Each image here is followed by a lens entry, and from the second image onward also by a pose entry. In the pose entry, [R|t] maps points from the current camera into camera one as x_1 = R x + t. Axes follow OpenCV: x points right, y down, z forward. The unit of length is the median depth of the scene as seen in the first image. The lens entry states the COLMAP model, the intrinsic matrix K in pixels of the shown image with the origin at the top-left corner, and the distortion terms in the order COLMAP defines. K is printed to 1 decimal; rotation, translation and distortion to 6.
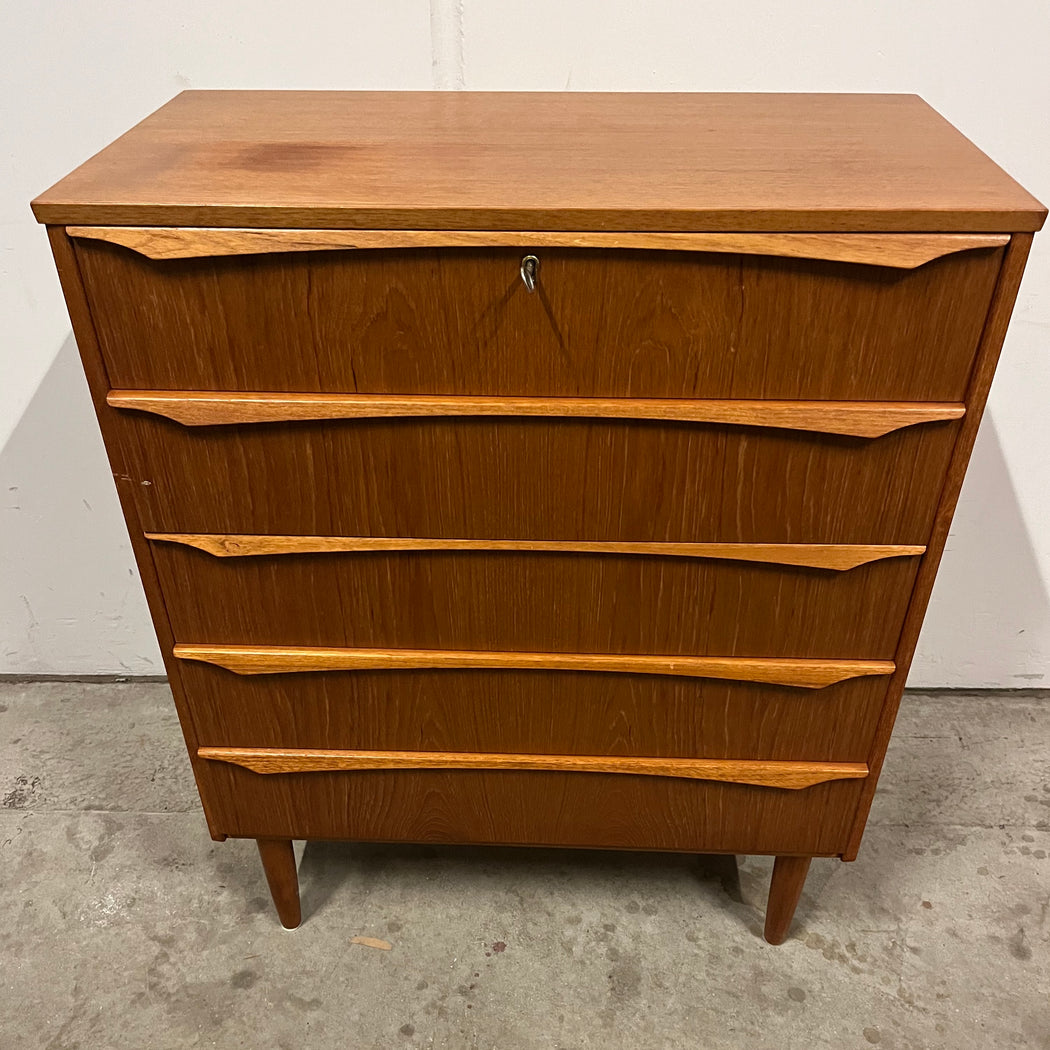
lens RADIAL K [[1044.7, 0, 525.0], [0, 1044.7, 525.0], [0, 0, 1]] dist [0.040765, -0.010111]
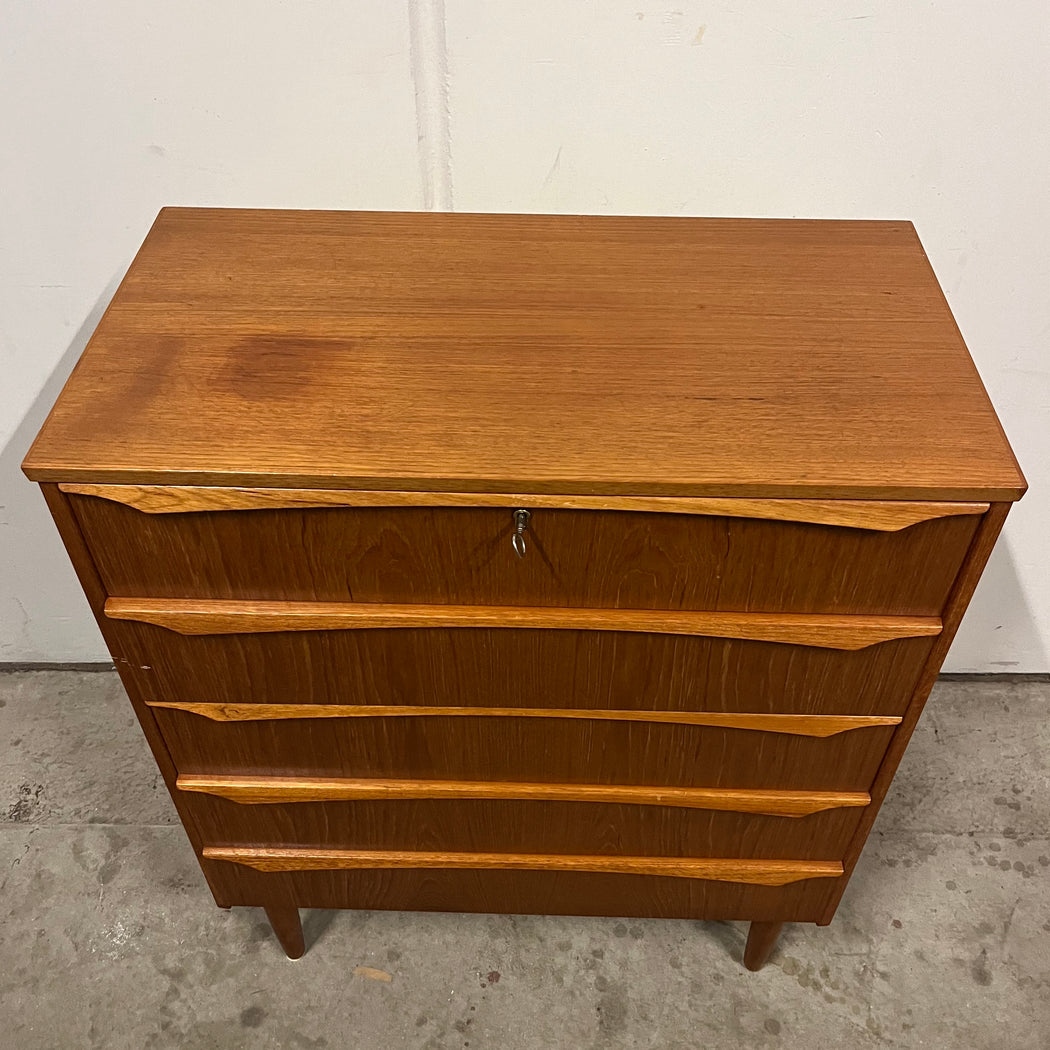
lens RADIAL K [[1043.8, 0, 536.2], [0, 1043.8, 524.8], [0, 0, 1]] dist [0.077254, -0.070479]
pose [[0.999788, -0.005699, 0.019801, -0.000586], [0.003472, 0.993846, 0.110719, -0.239104], [-0.020310, -0.110627, 0.993654, -0.008163]]
